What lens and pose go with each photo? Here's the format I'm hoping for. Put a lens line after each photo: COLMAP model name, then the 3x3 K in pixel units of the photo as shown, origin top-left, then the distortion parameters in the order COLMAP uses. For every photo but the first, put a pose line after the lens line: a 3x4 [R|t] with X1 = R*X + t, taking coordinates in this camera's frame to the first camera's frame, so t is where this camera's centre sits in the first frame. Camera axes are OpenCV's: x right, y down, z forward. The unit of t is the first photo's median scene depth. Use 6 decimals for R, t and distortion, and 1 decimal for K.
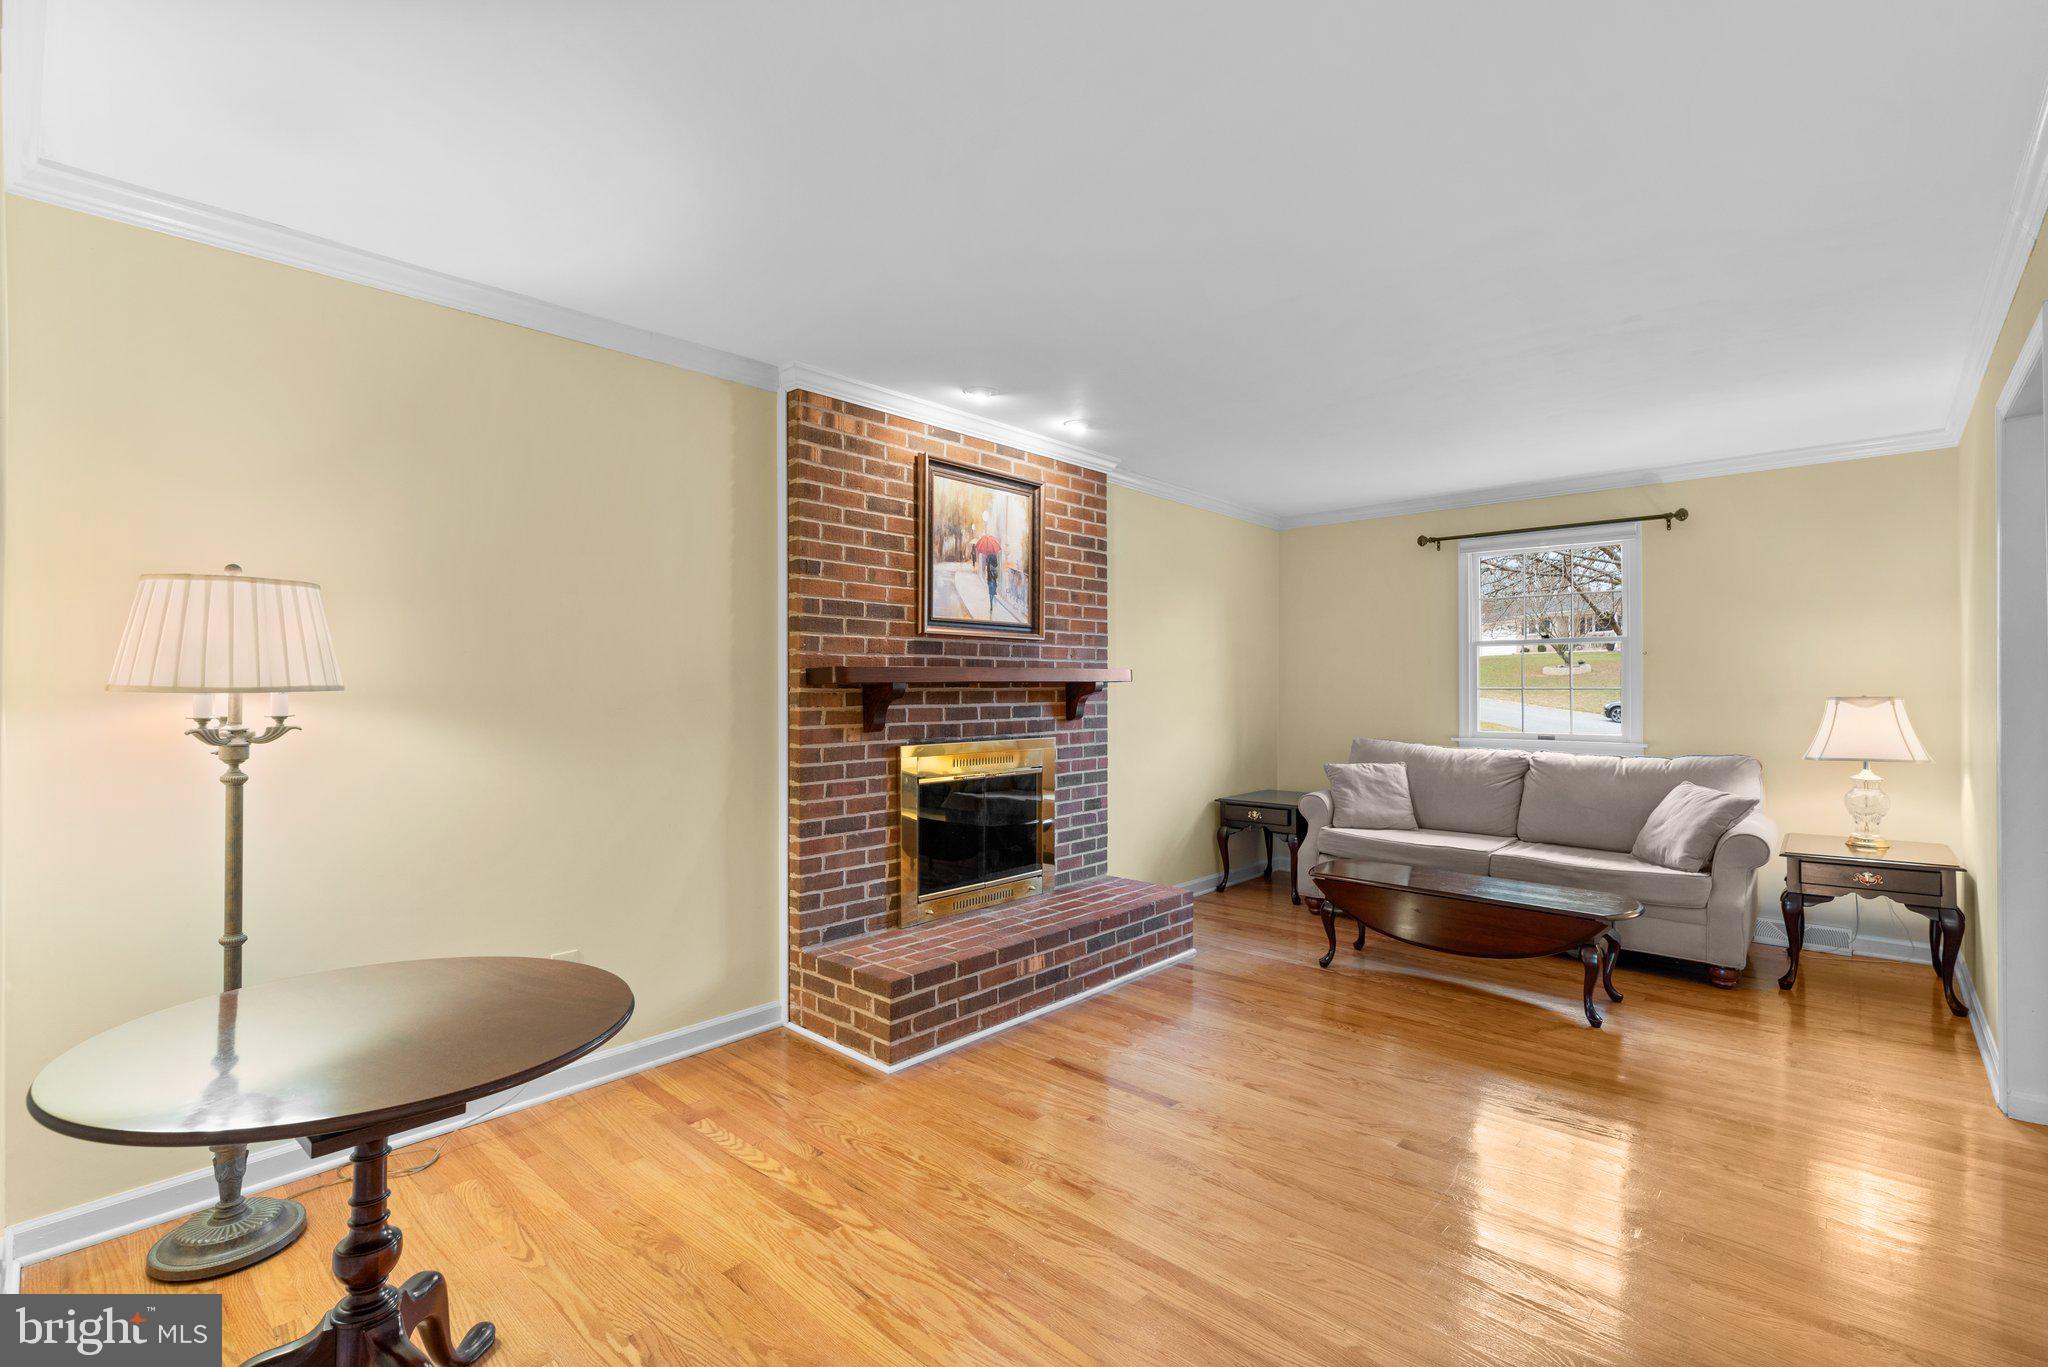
lens RADIAL K [[924.3, 0, 1021.3], [0, 924.3, 685.9], [0, 0, 1]] dist [0.001039, -0.000149]
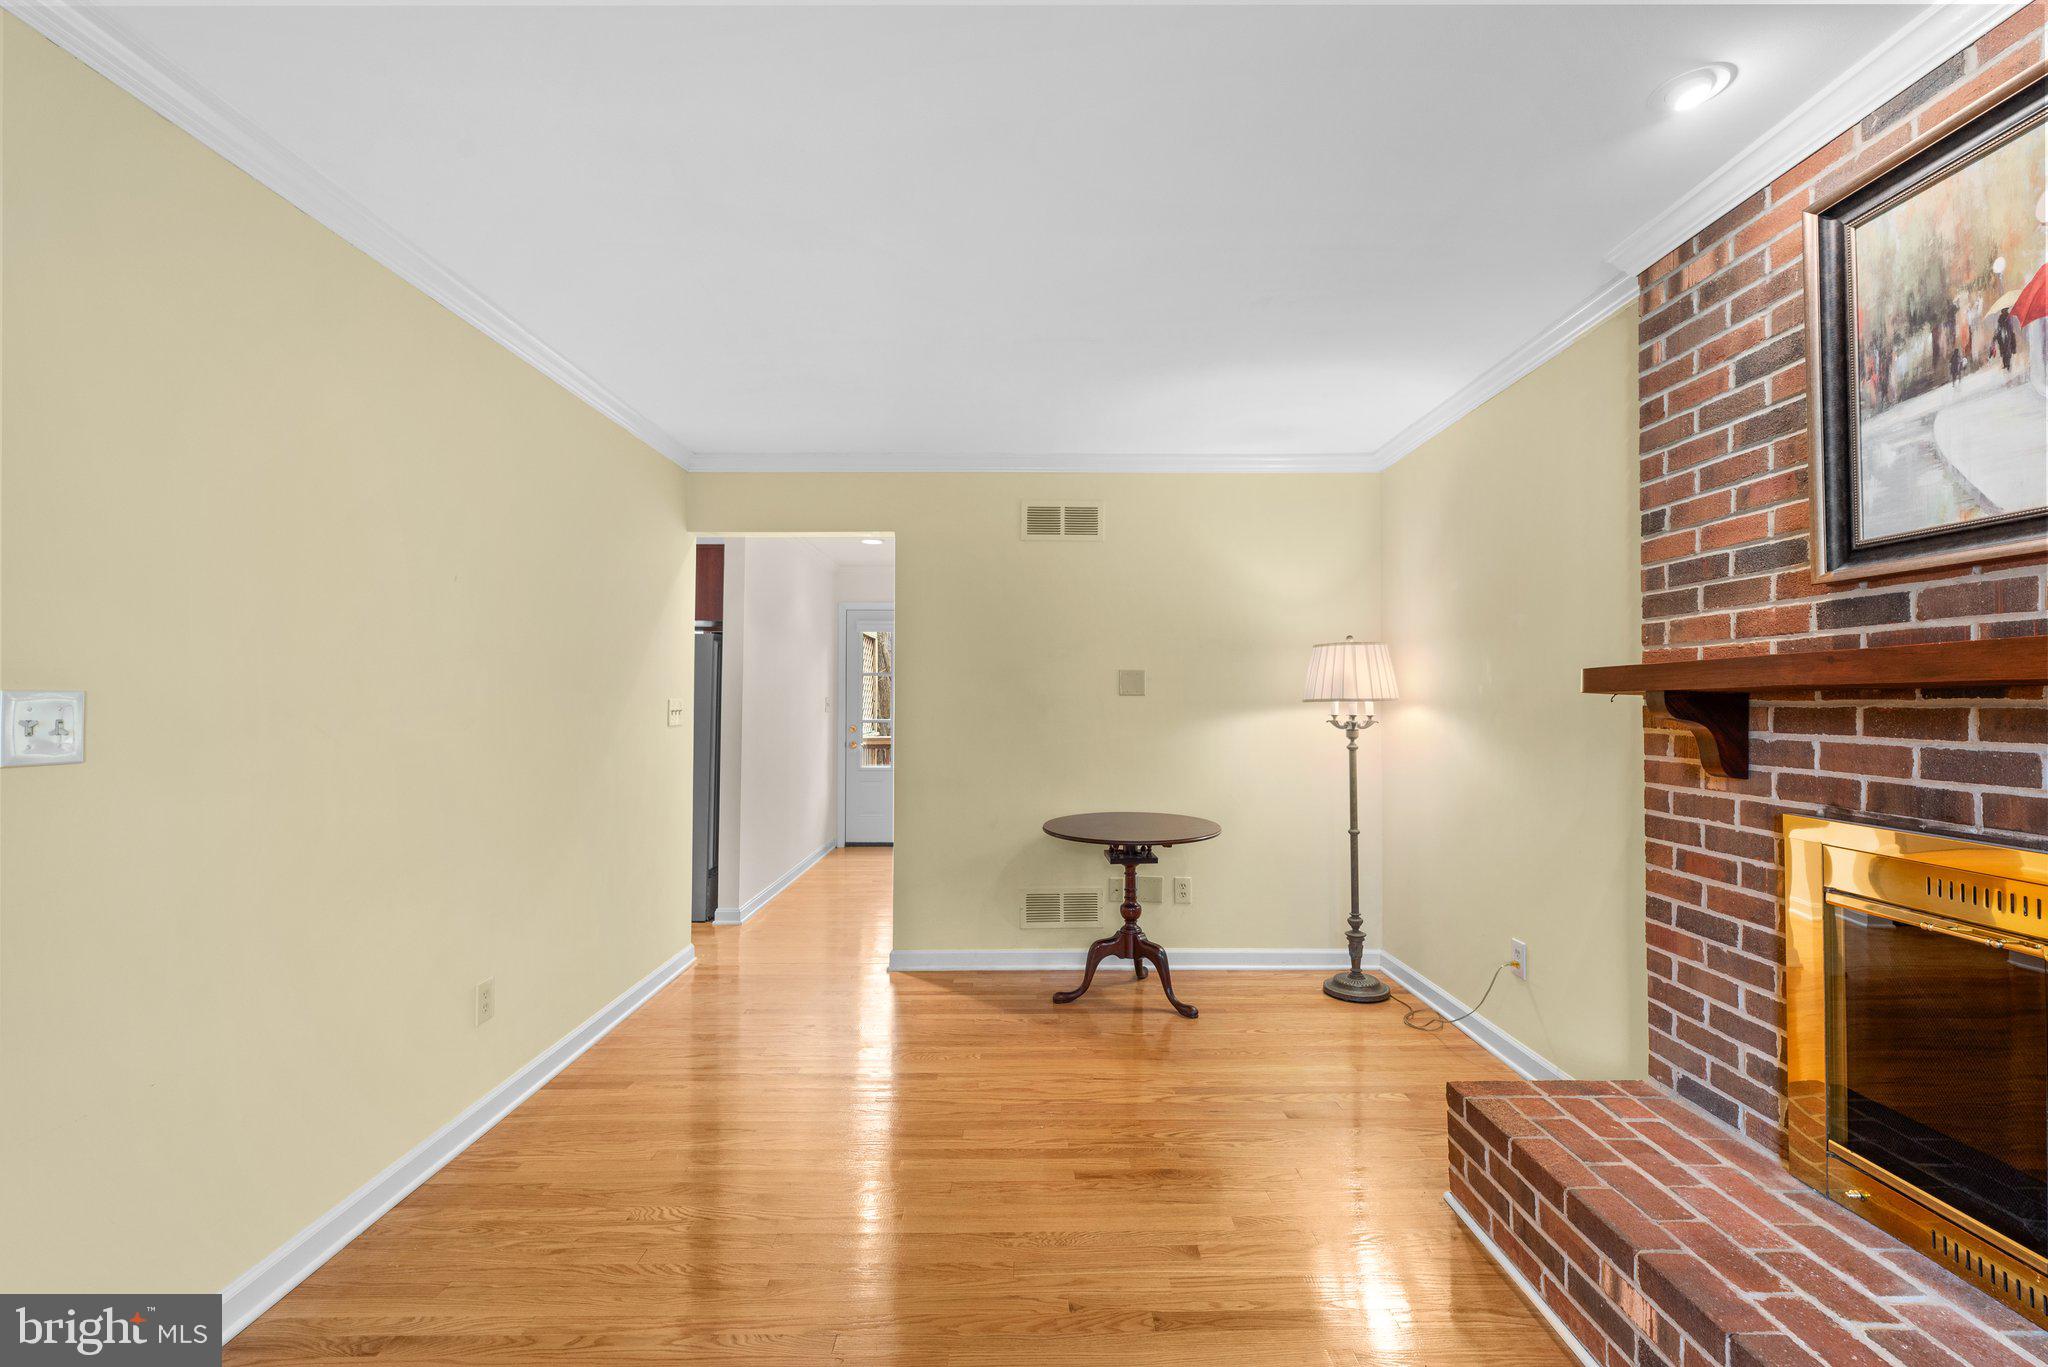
lens RADIAL K [[906.9, 0, 1019.5], [0, 906.9, 685.2], [0, 0, 1]] dist [0.000847, 0.000004]
pose [[-0.738900, -0.010920, -0.673727, 0.504952], [0.001068, 0.999848, -0.017377, 0.002262], [0.673814, -0.013560, -0.738776, 1.051365]]
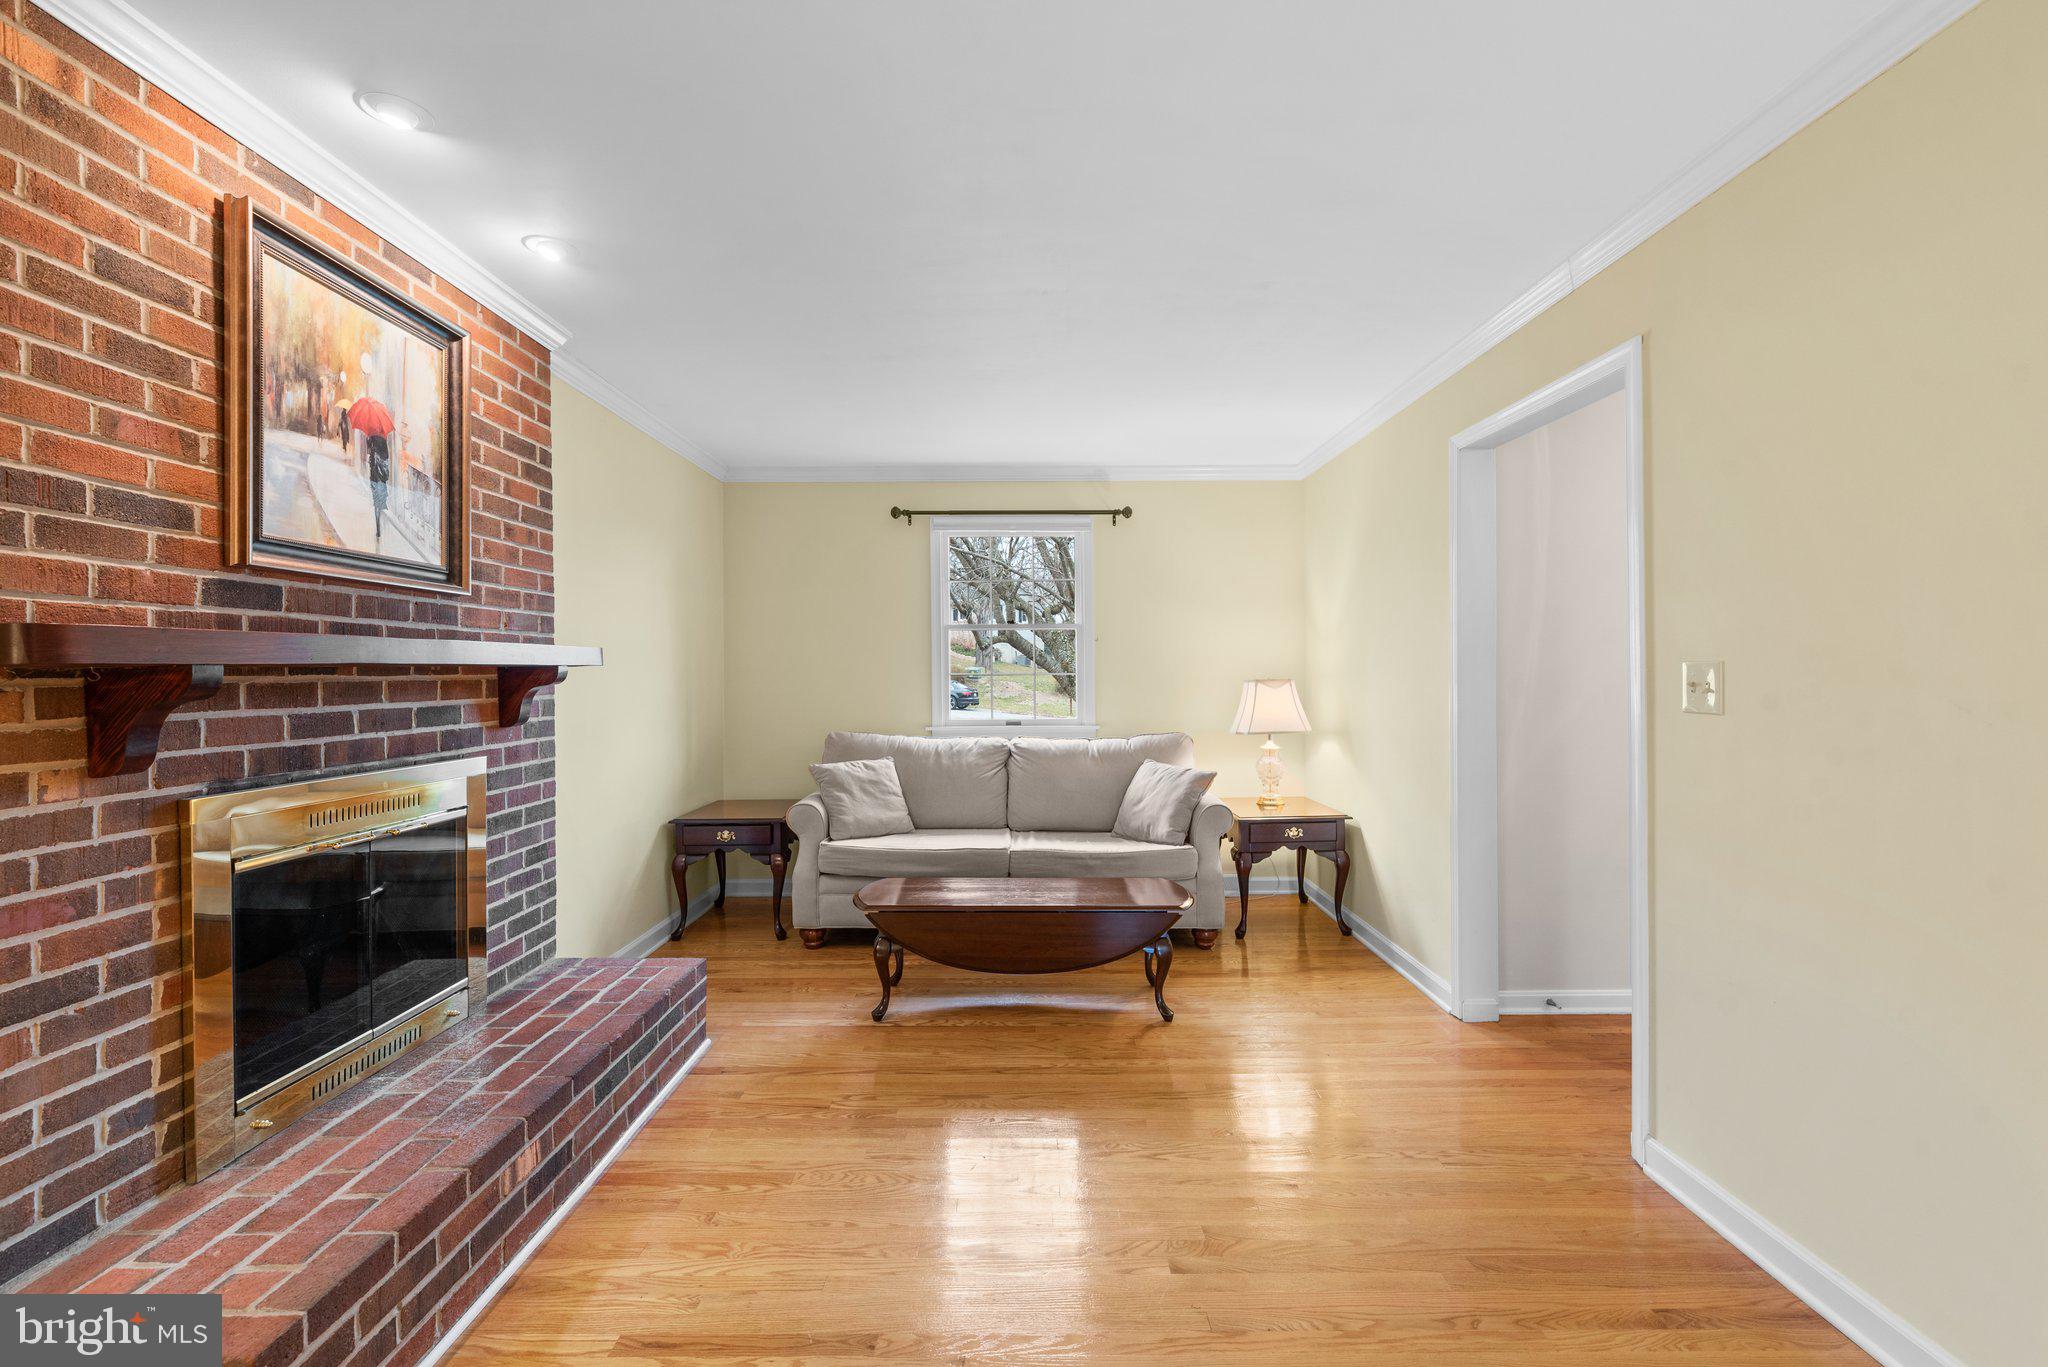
lens RADIAL K [[926.6, 0, 1027.1], [0, 926.6, 679.3], [0, 0, 1]] dist [0.000399, -0.000283]
pose [[0.737727, -0.008159, 0.675050, -0.129956], [0.004431, 0.999964, 0.007243, 0.002011], [-0.675085, -0.002352, 0.737737, 0.349418]]
